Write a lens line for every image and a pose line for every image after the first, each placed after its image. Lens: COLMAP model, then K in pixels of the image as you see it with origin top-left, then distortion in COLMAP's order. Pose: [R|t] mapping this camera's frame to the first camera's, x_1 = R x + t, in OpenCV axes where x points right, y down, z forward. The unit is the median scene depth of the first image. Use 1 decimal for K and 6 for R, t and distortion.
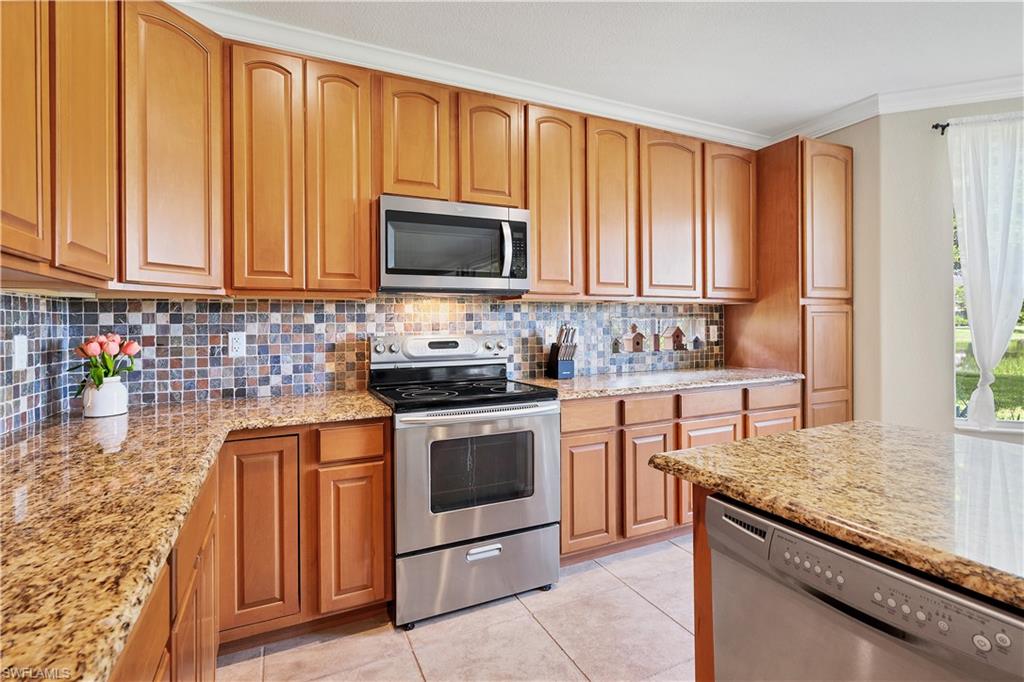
lens RADIAL K [[477.5, 0, 496.2], [0, 477.5, 322.7], [0, 0, 1]] dist [-0.008975, 0.000920]
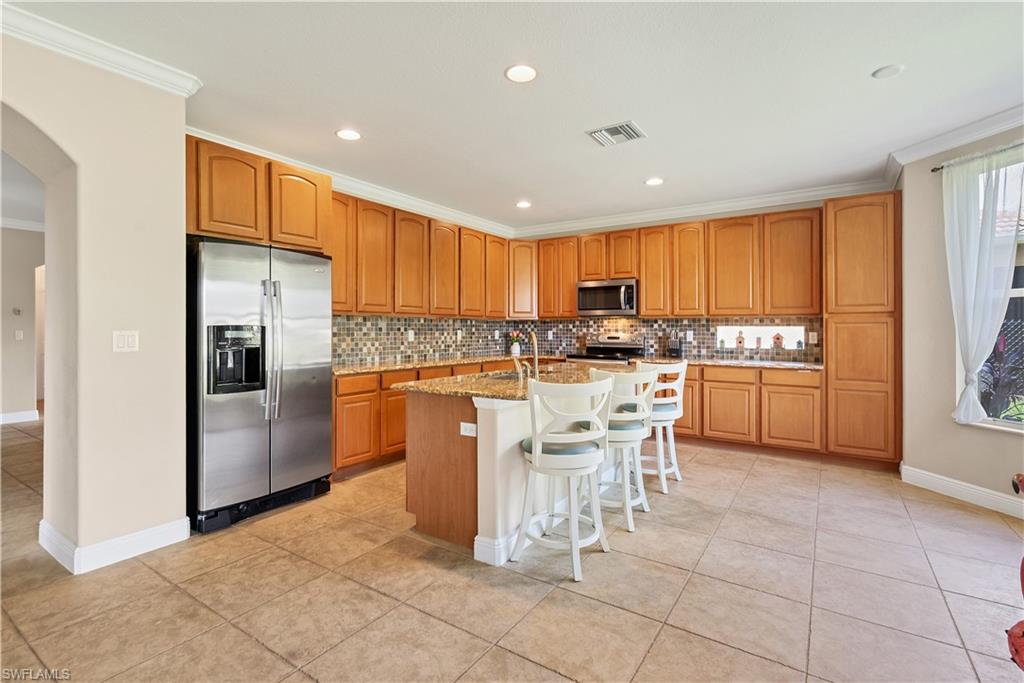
lens RADIAL K [[477.5, 0, 512.1], [0, 477.5, 331.3], [0, 0, 1]] dist [-0.008975, 0.000920]
pose [[0.518573, 0.012078, -0.854948, 1.747997], [-0.007863, 0.999925, 0.009357, -0.004159], [0.854997, 0.001870, 0.518629, -0.692306]]
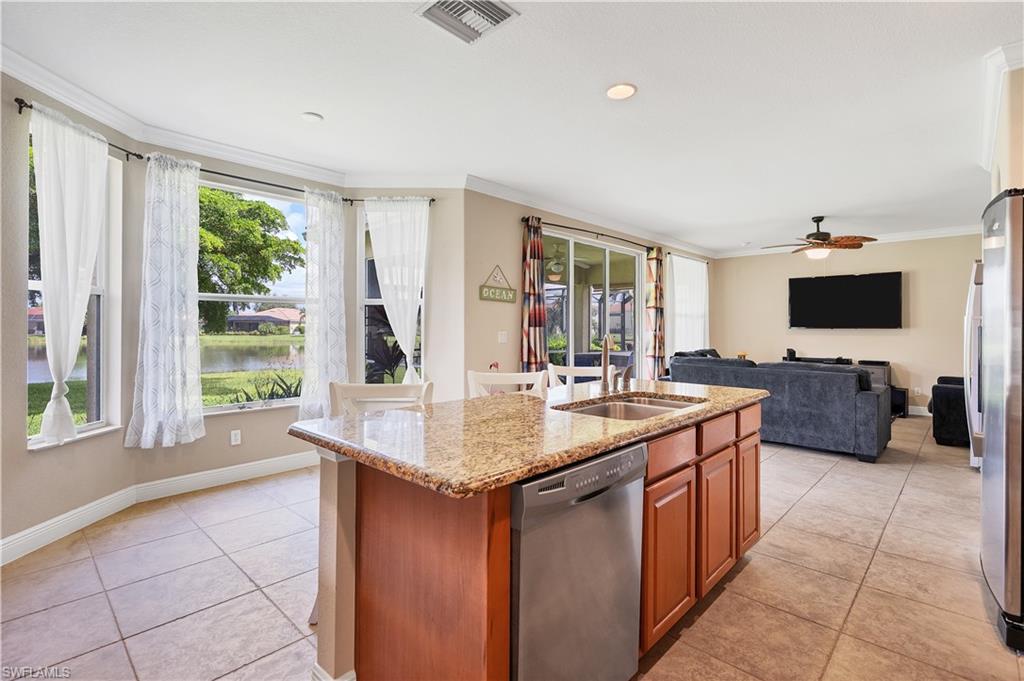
lens RADIAL K [[477.5, 0, 511.5], [0, 477.5, 332.8], [0, 0, 1]] dist [-0.008975, 0.000920]
pose [[-0.359834, -0.007703, 0.932985, -0.250309], [0.003458, 0.999948, 0.009590, -0.000529], [-0.933010, 0.006677, -0.359788, 0.618723]]
